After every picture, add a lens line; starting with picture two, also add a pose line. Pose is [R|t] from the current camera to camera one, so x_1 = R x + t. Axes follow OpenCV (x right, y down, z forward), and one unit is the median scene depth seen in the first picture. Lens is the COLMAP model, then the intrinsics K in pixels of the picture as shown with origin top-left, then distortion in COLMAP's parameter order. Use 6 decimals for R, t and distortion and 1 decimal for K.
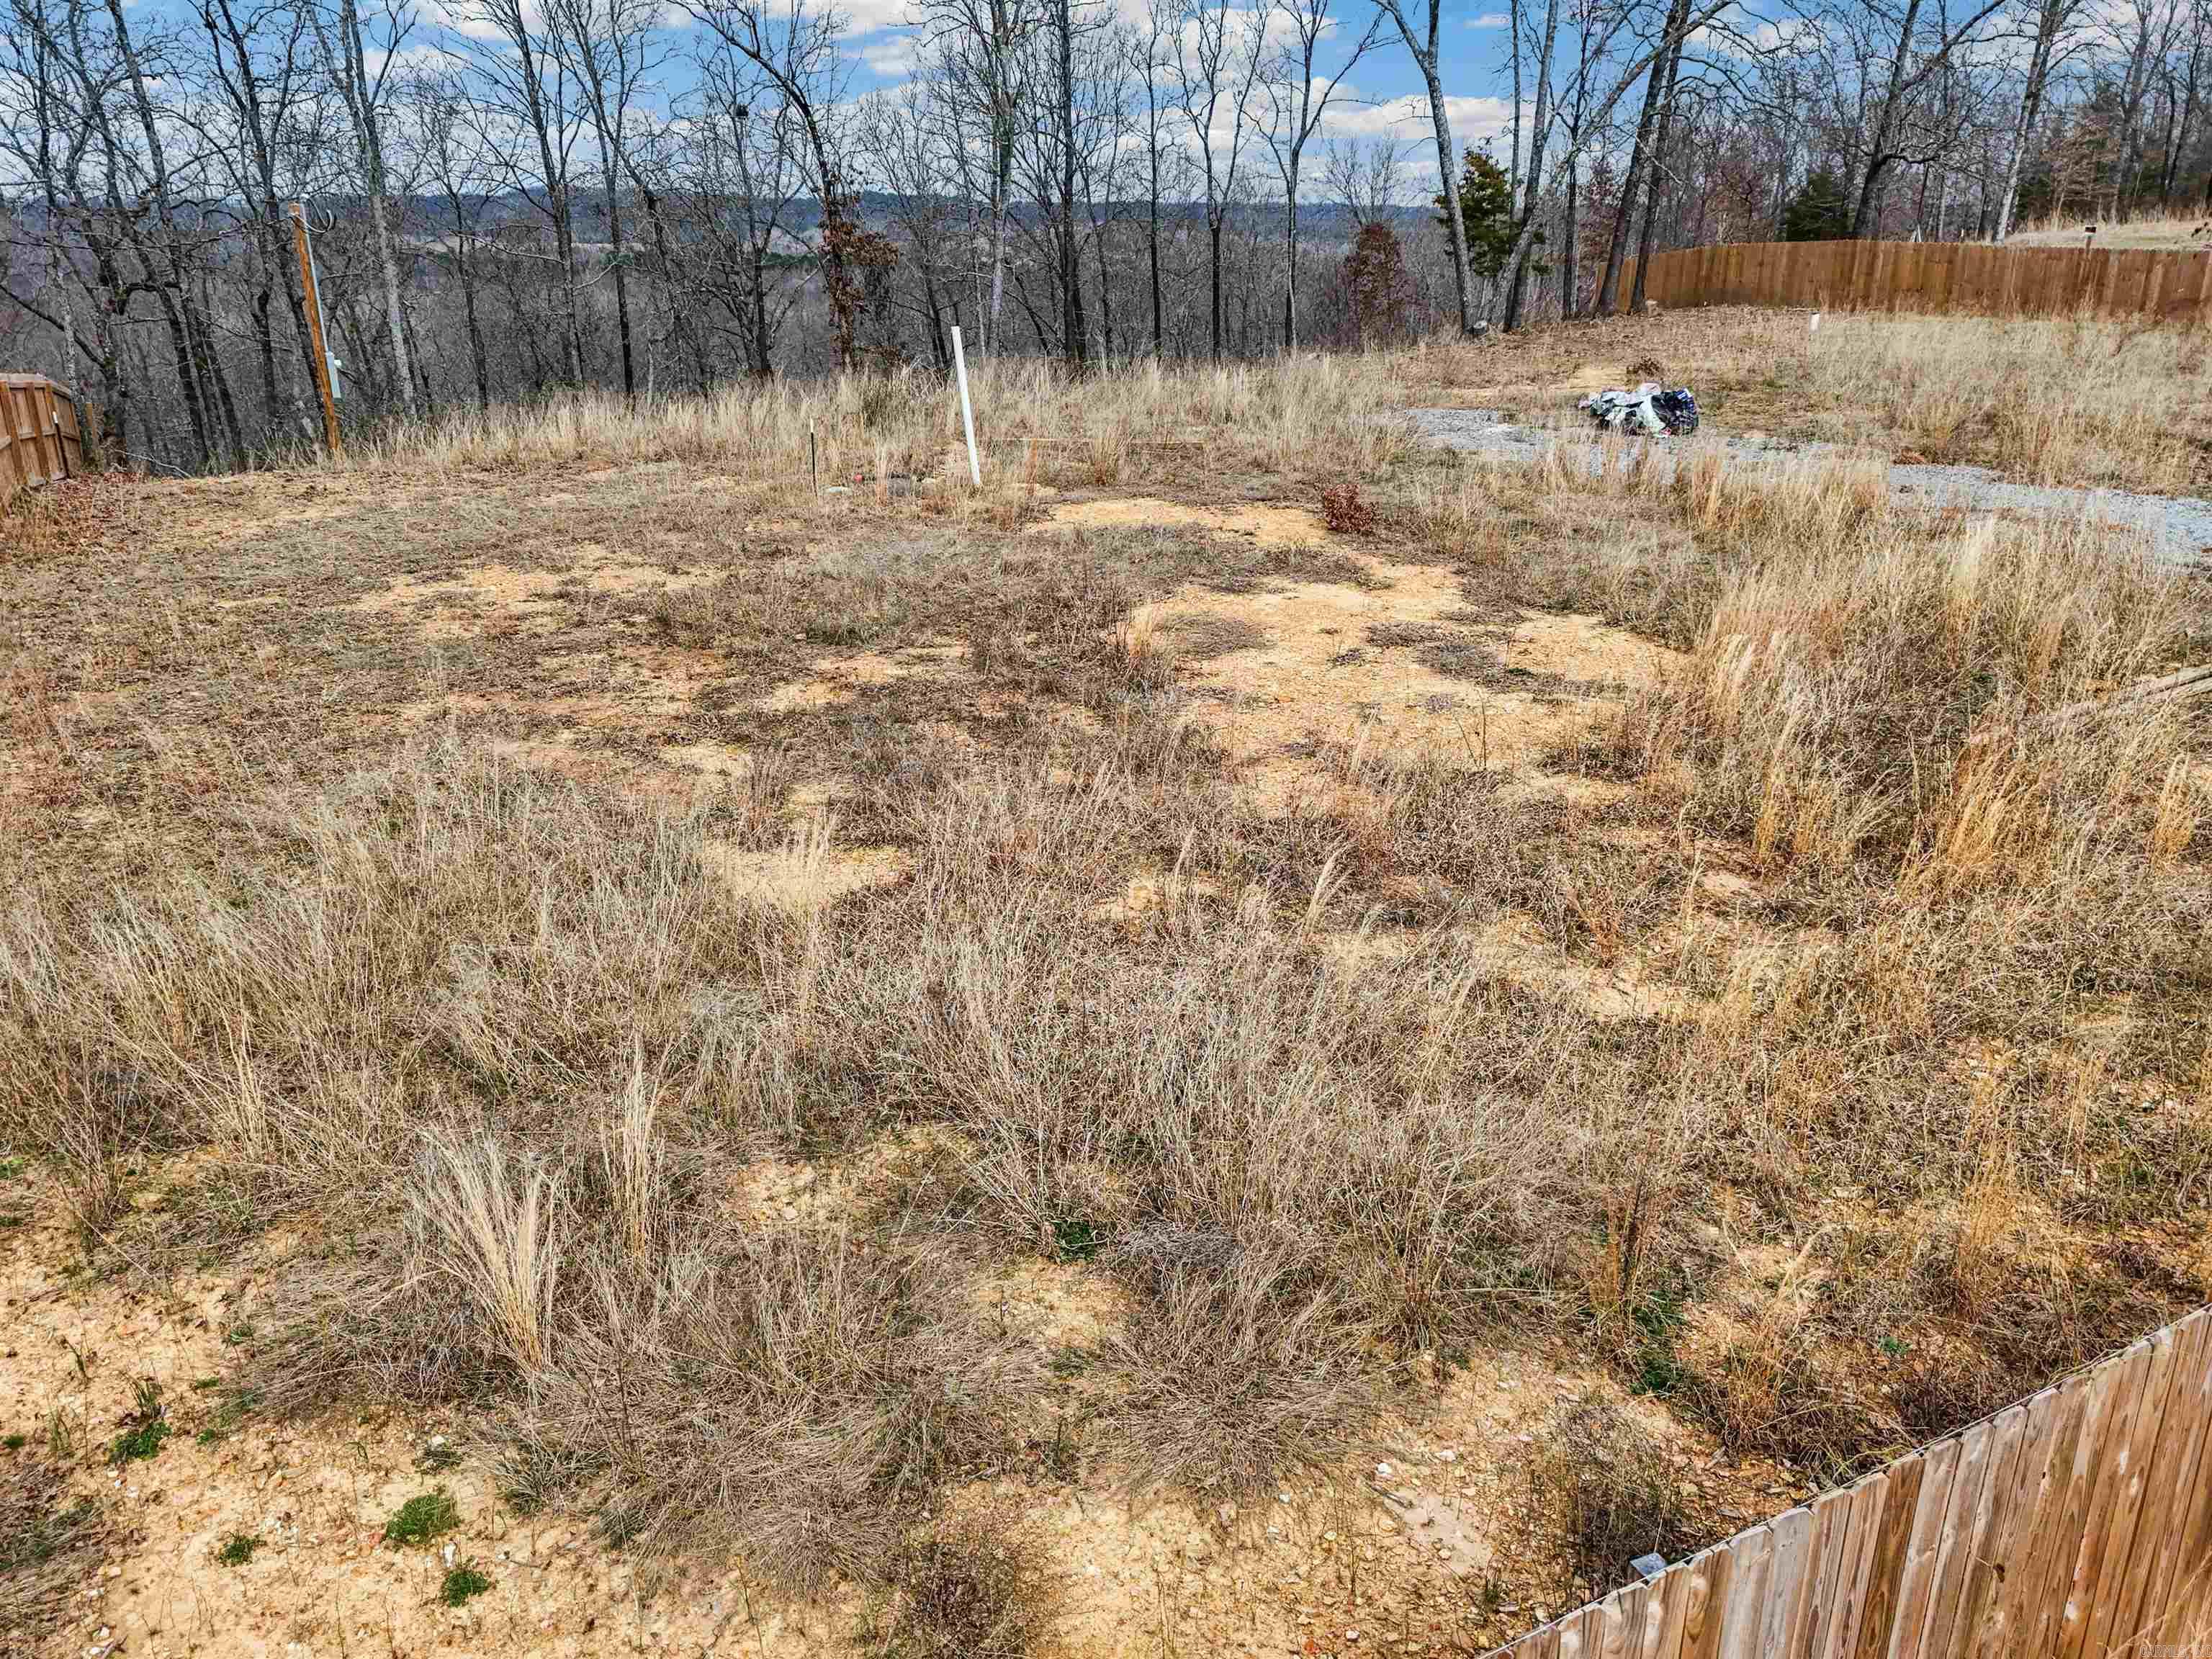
lens RADIAL K [[1580.7, 0, 1106.0], [0, 1580.7, 829.5], [0, 0, 1]] dist [0.121565, -0.118008]
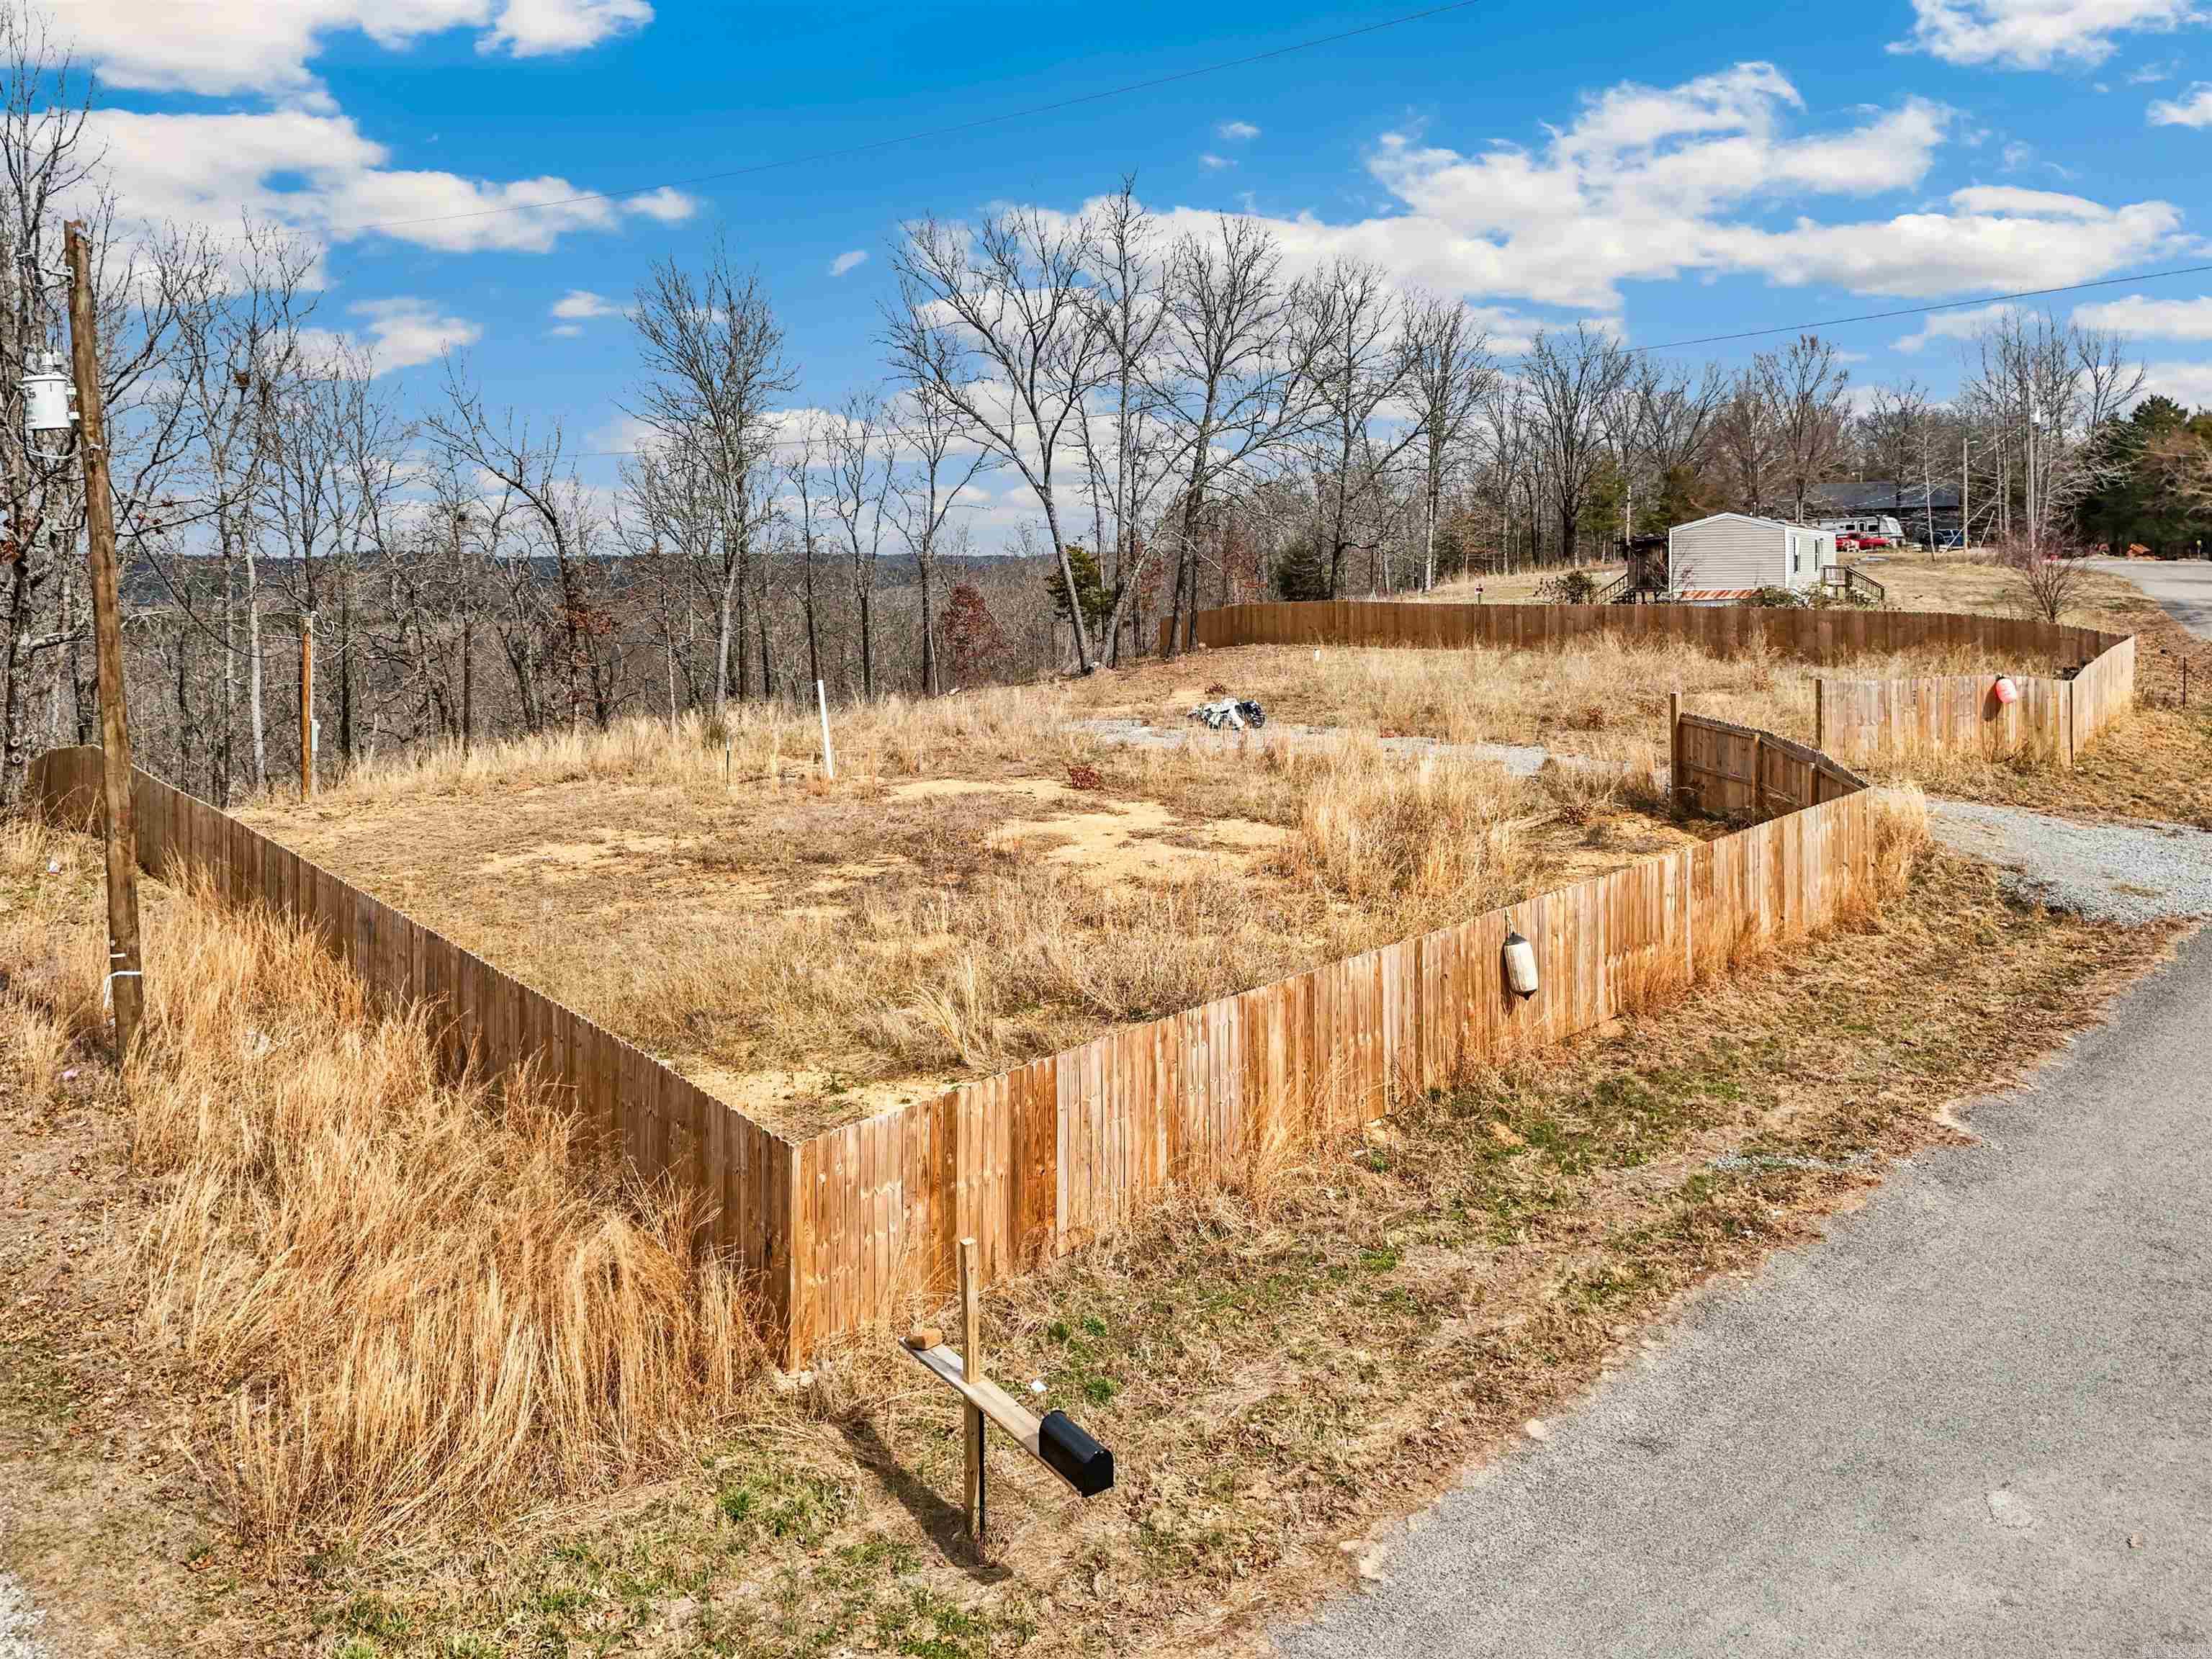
lens RADIAL K [[1580.7, 0, 1106.0], [0, 1580.7, 829.5], [0, 0, 1]] dist [0.121565, -0.118008]
pose [[0.962137, -0.067878, 0.263979, -0.249551], [0.119339, 0.975638, -0.184089, 0.148573], [-0.245052, 0.208622, 0.946798, -0.509560]]
